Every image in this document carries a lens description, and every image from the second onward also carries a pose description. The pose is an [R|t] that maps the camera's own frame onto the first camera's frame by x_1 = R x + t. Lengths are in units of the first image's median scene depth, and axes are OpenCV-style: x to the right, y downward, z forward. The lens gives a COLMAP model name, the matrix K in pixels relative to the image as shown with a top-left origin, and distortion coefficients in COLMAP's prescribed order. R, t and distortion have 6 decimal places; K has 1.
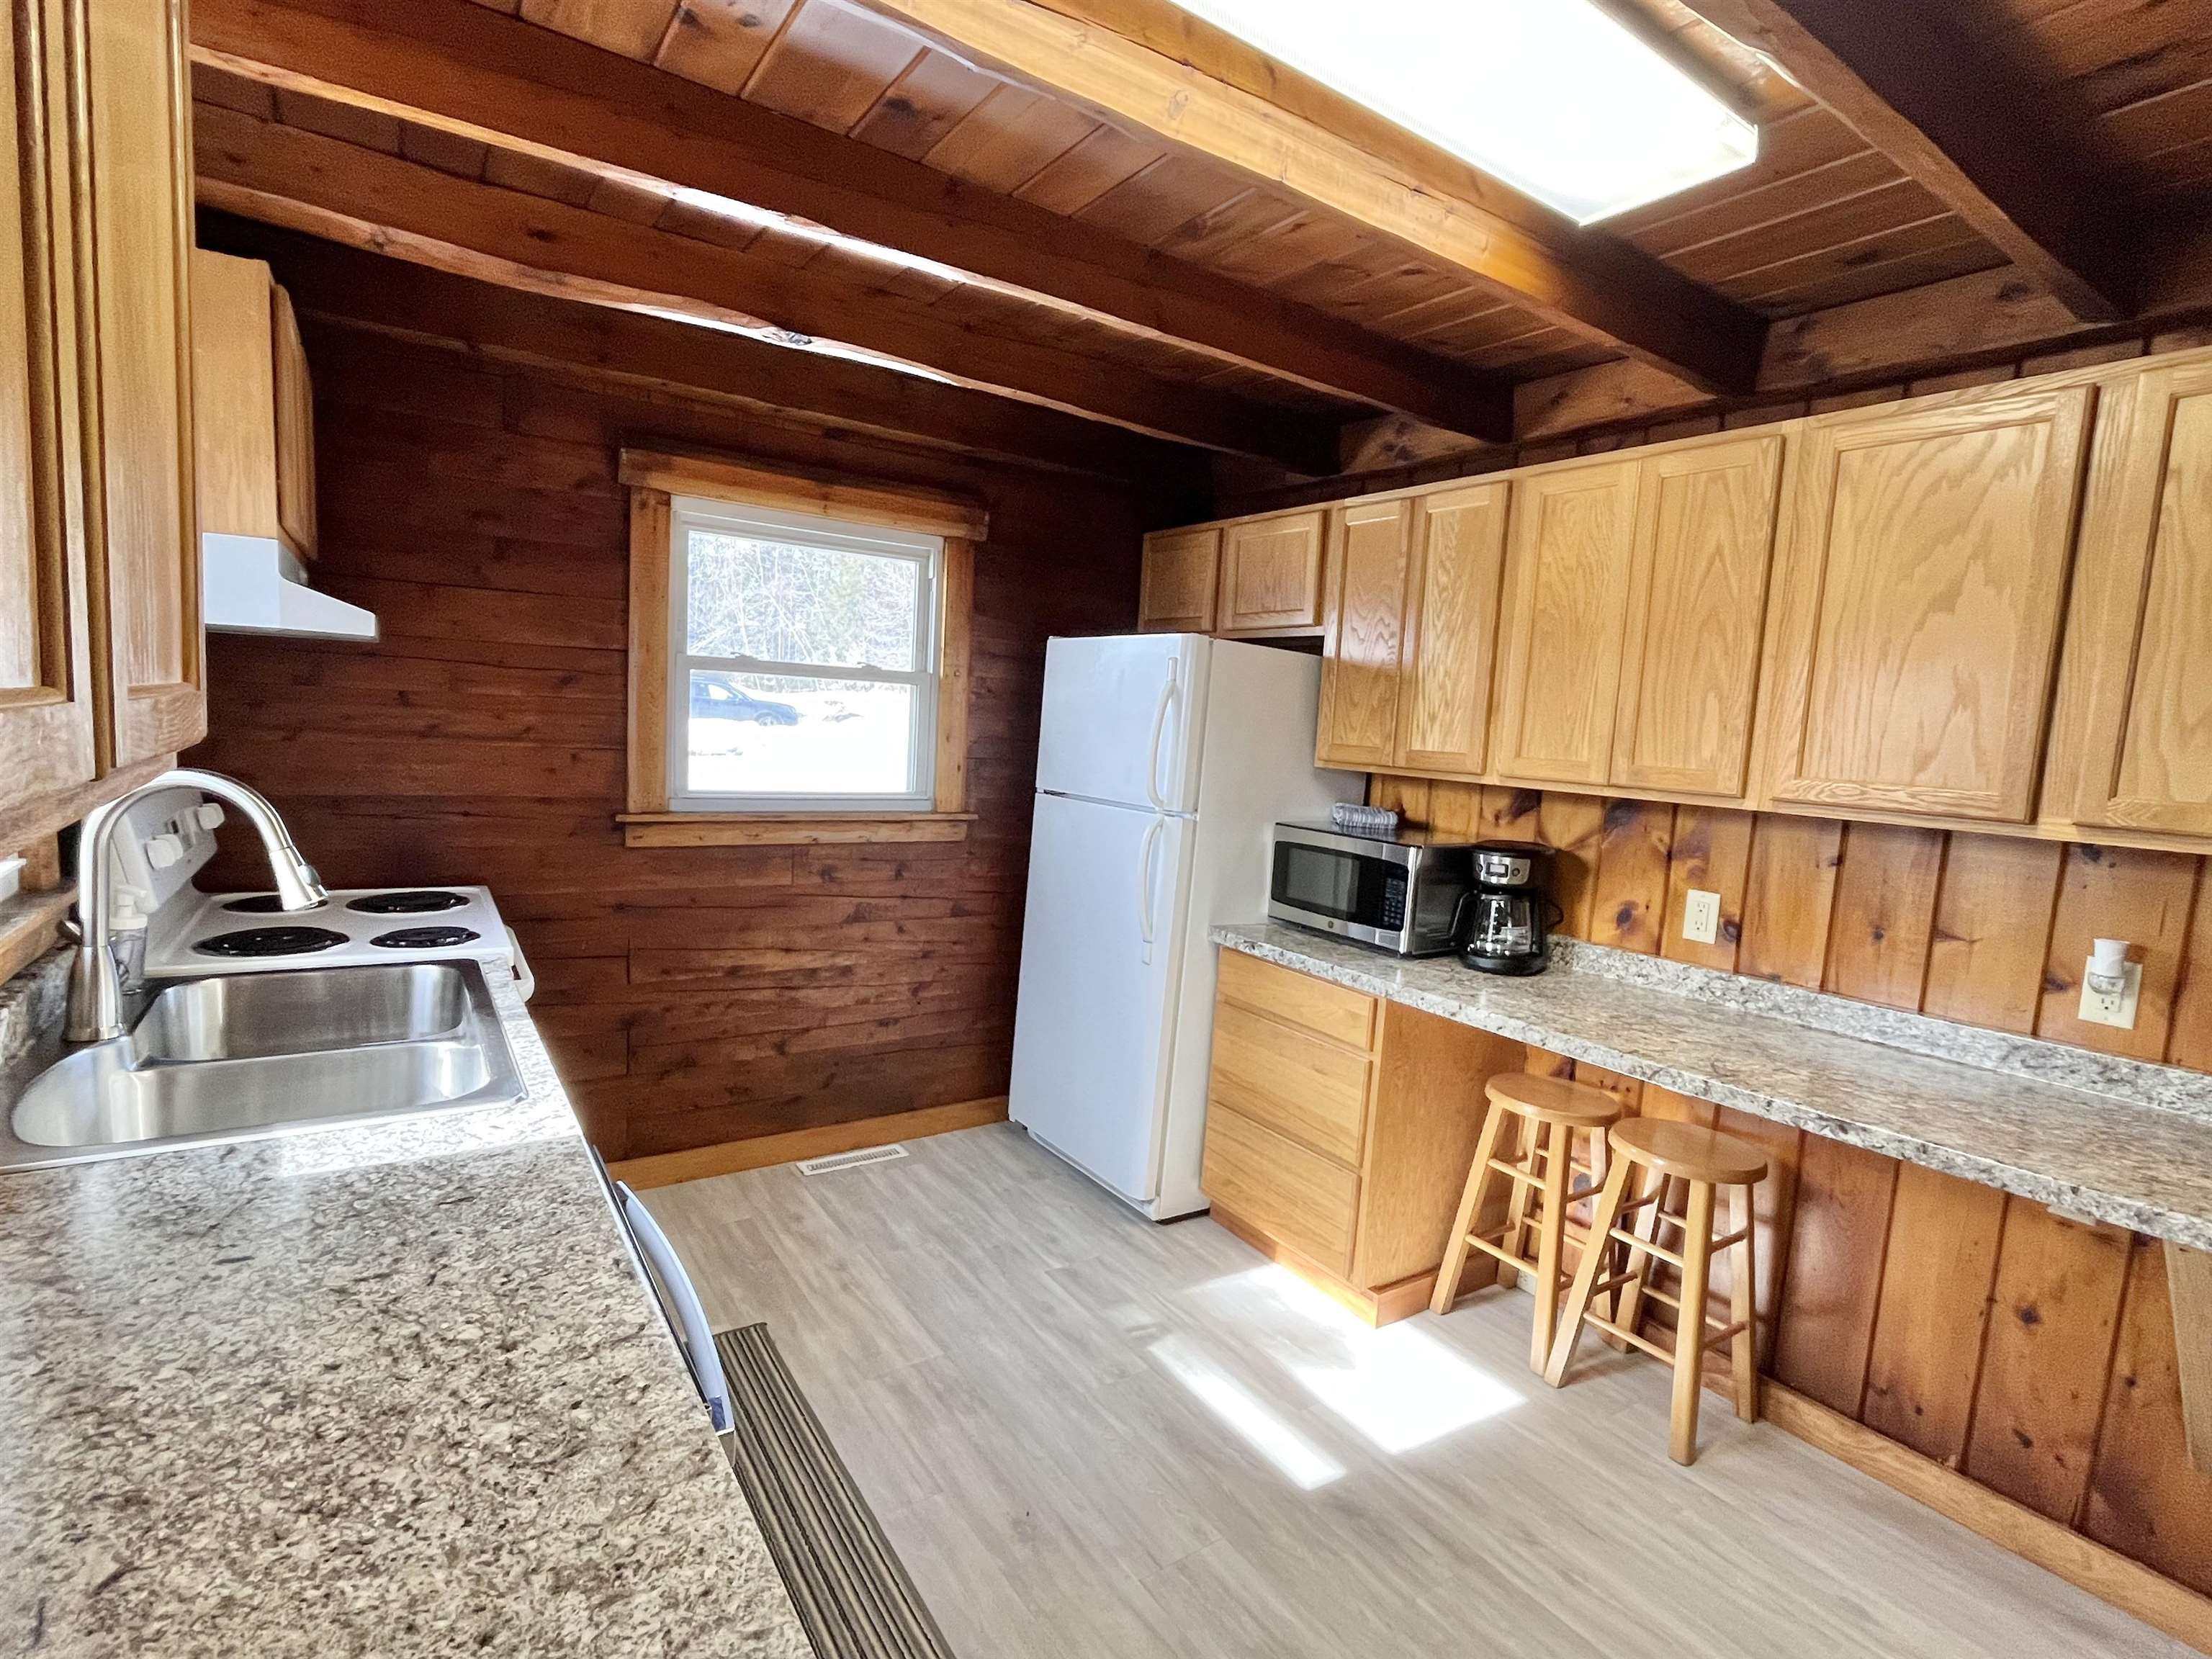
lens RADIAL K [[1049.3, 0, 1115.0], [0, 1049.3, 827.8], [0, 0, 1]] dist [-0.004282, -0.002619]
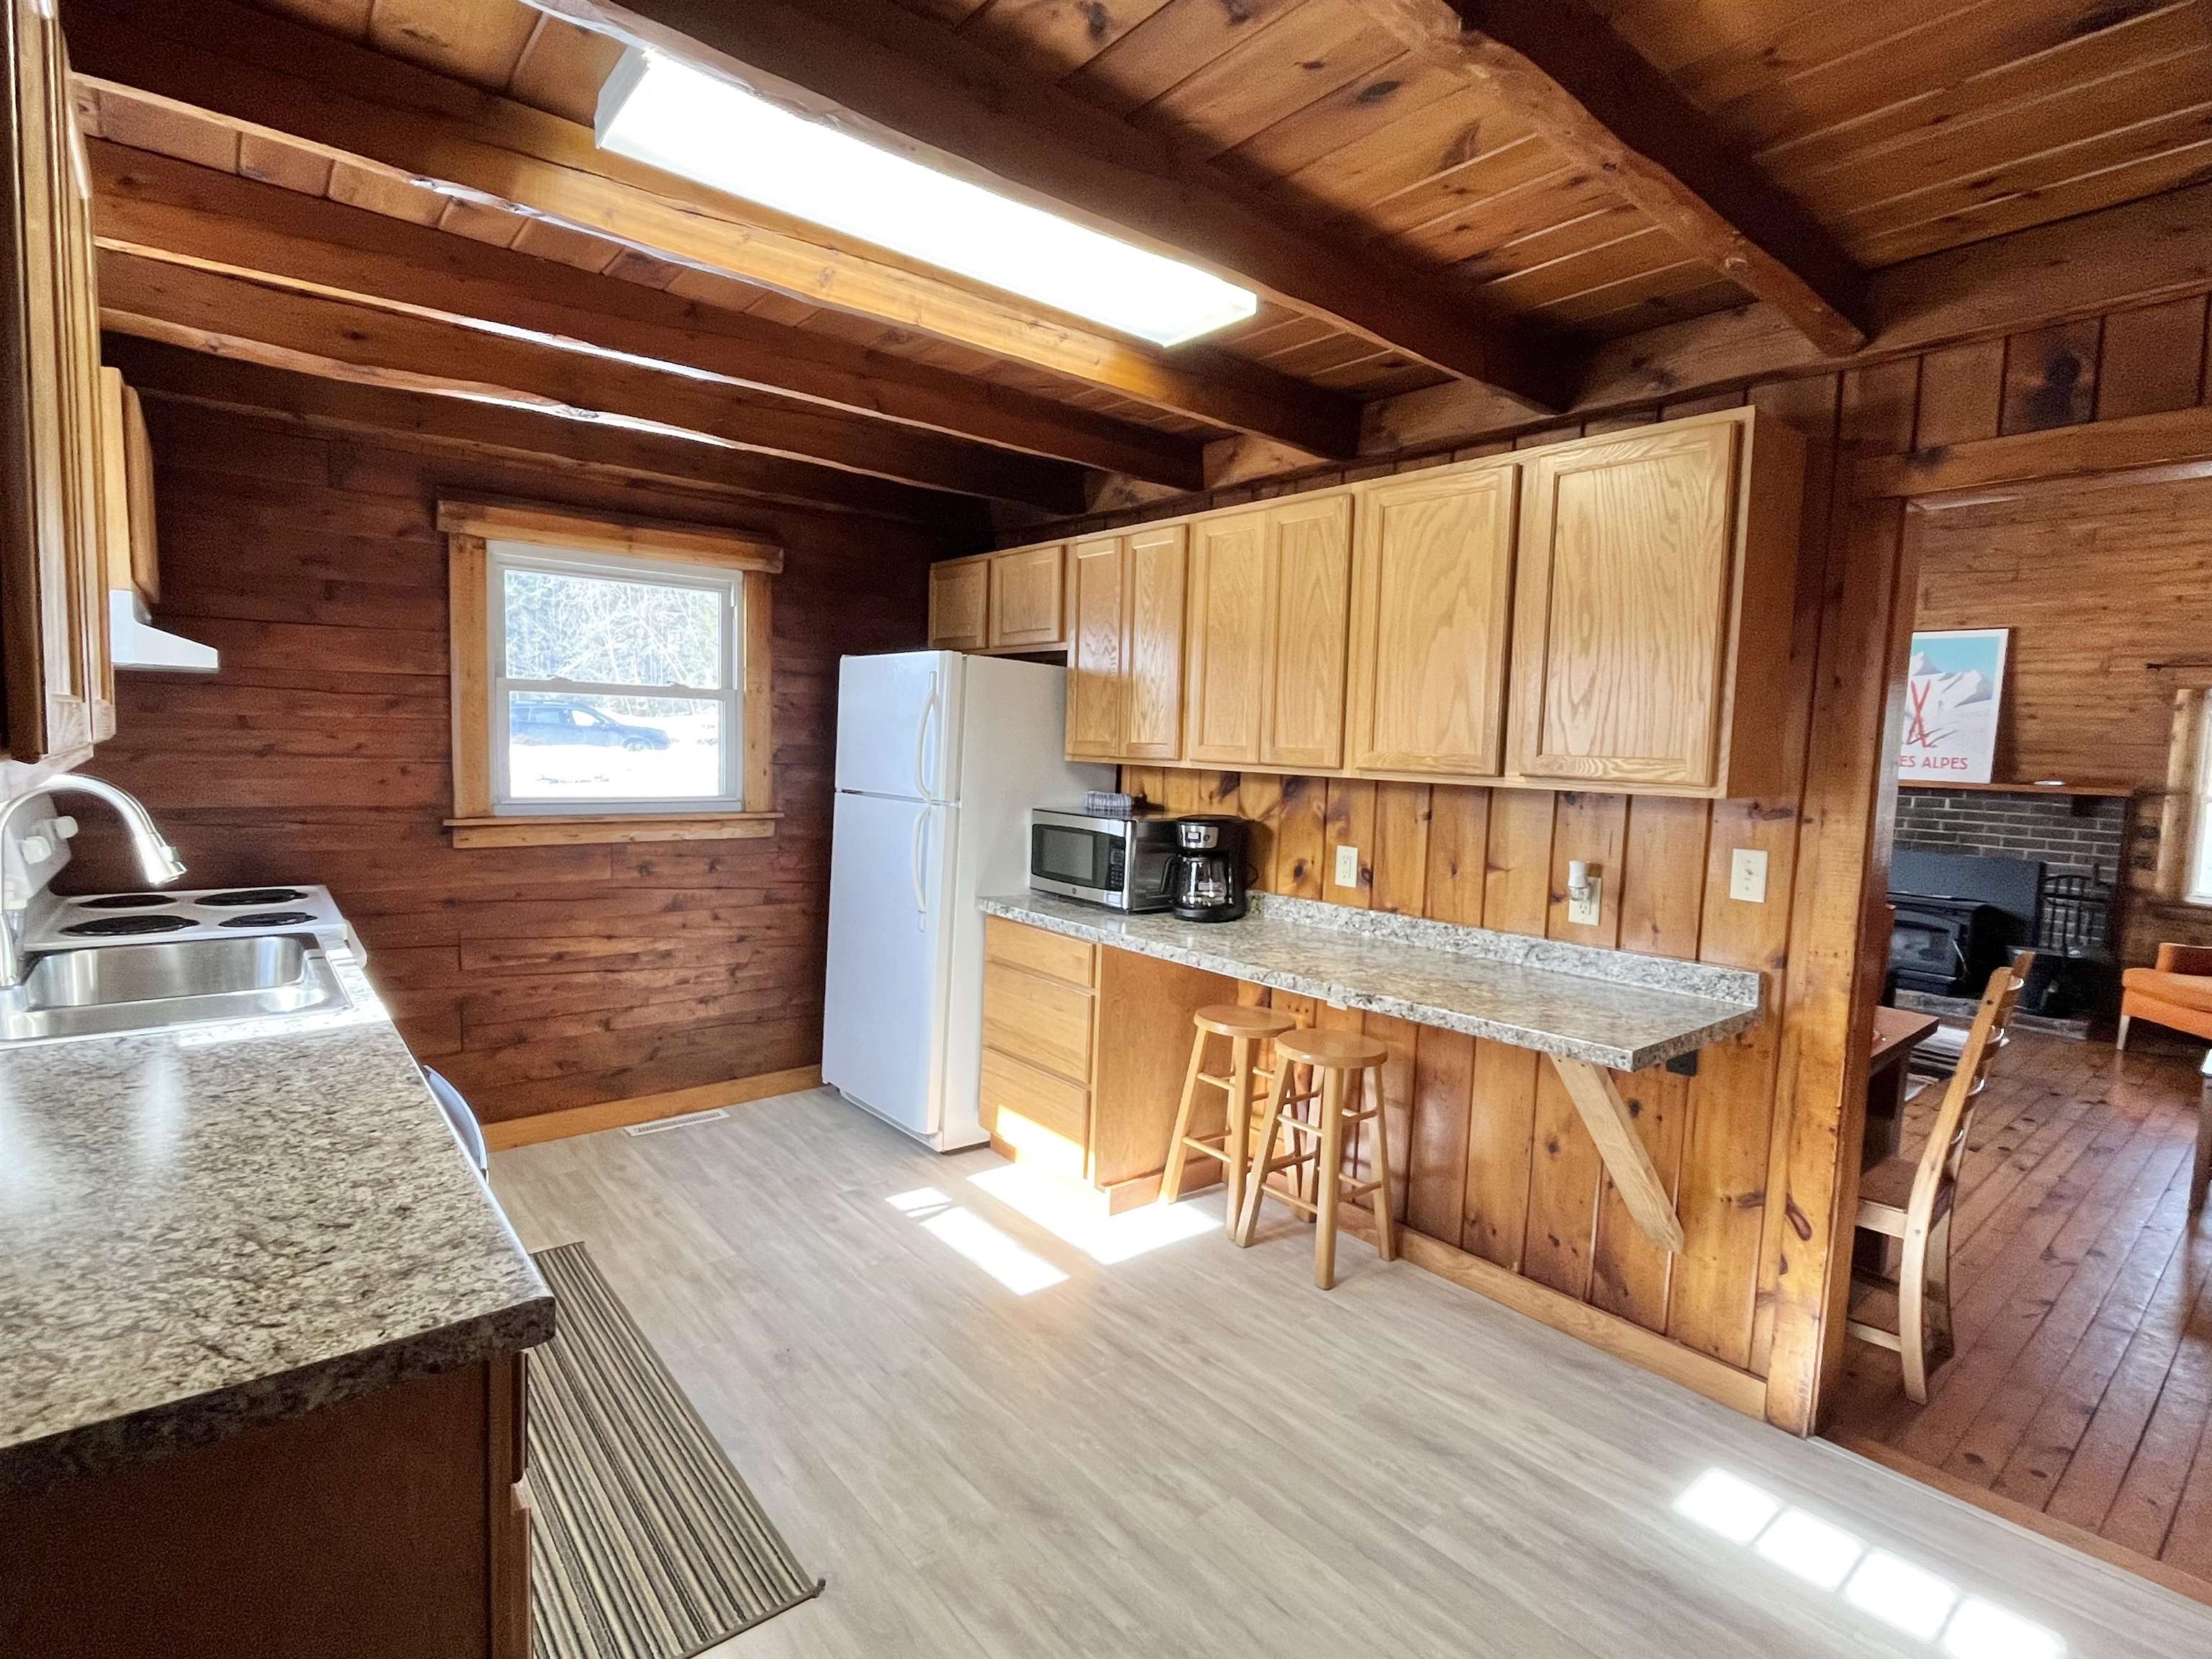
lens RADIAL K [[1049.3, 0, 1103.0], [0, 1049.3, 823.7], [0, 0, 1]] dist [-0.004282, -0.002619]
pose [[0.994879, -0.035394, 0.094670, 0.155348], [0.037047, 0.999189, -0.015762, 0.043641], [-0.094035, 0.019189, 0.995384, -0.240134]]
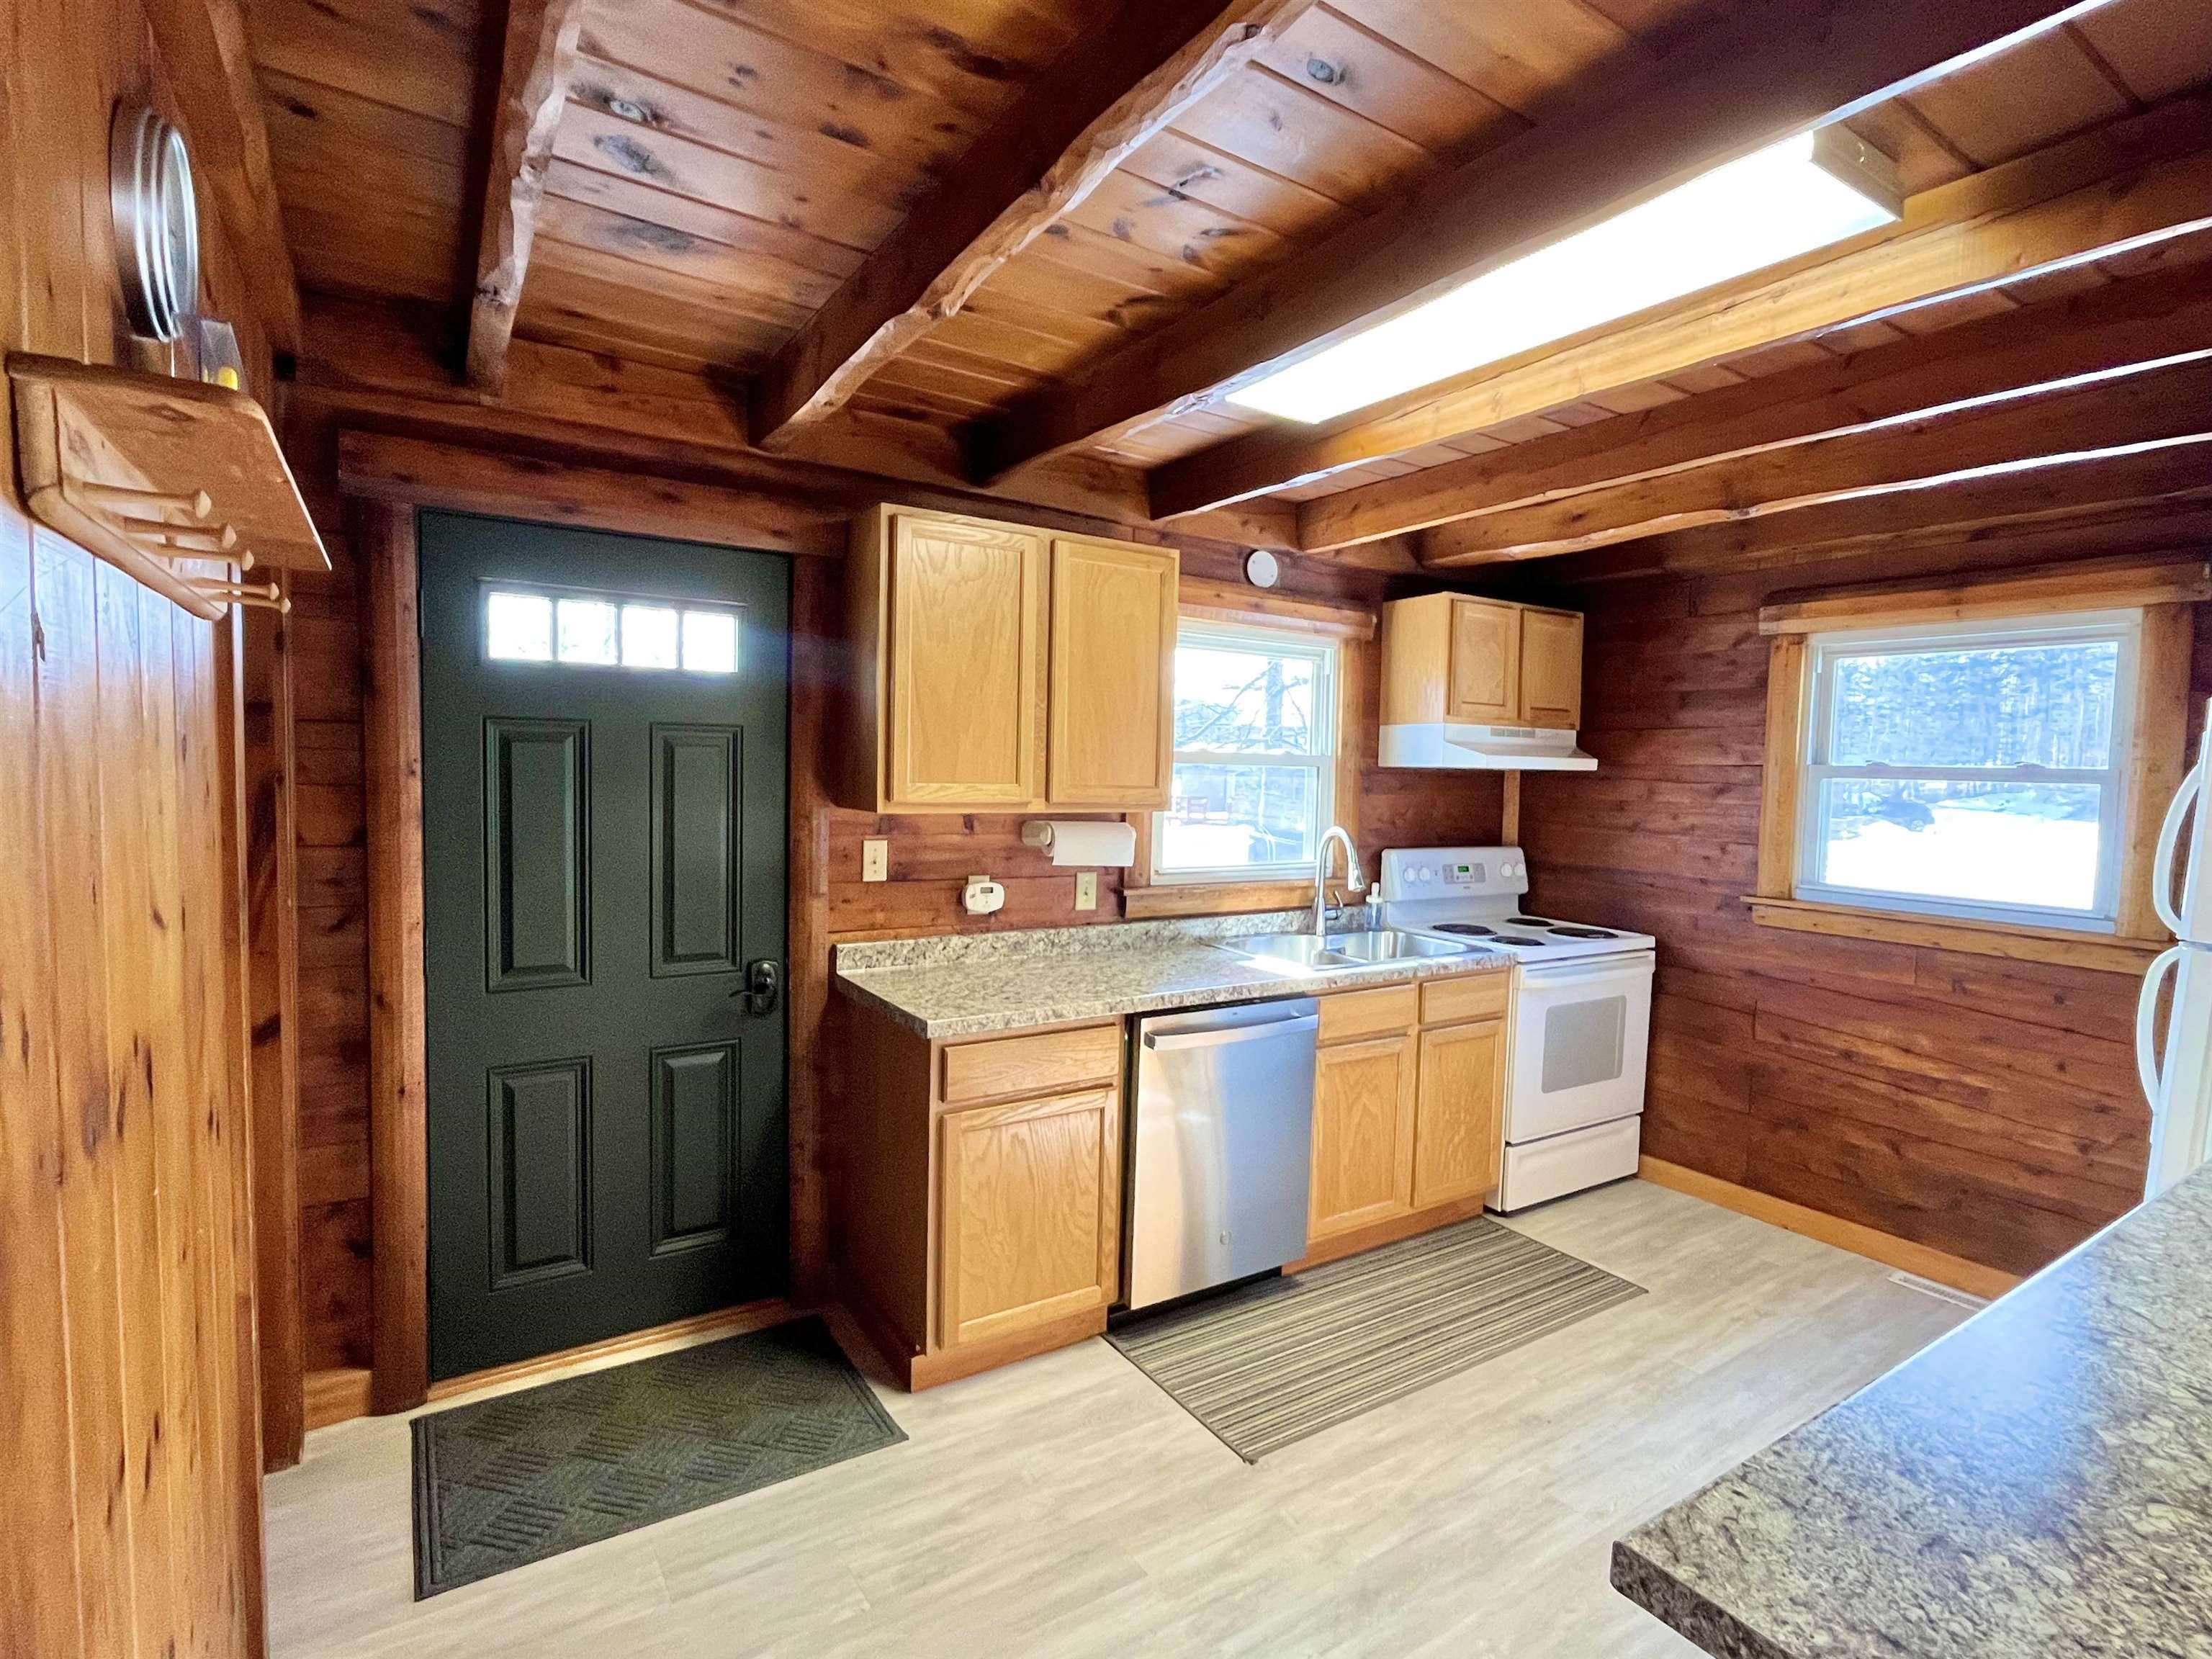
lens RADIAL K [[1049.3, 0, 1127.8], [0, 1049.3, 837.1], [0, 0, 1]] dist [-0.004282, -0.002619]
pose [[0.012069, 0.009545, -0.999882, 0.926483], [-0.132506, 0.991151, 0.007862, 0.006361], [0.991109, 0.132395, 0.013227, 0.298119]]
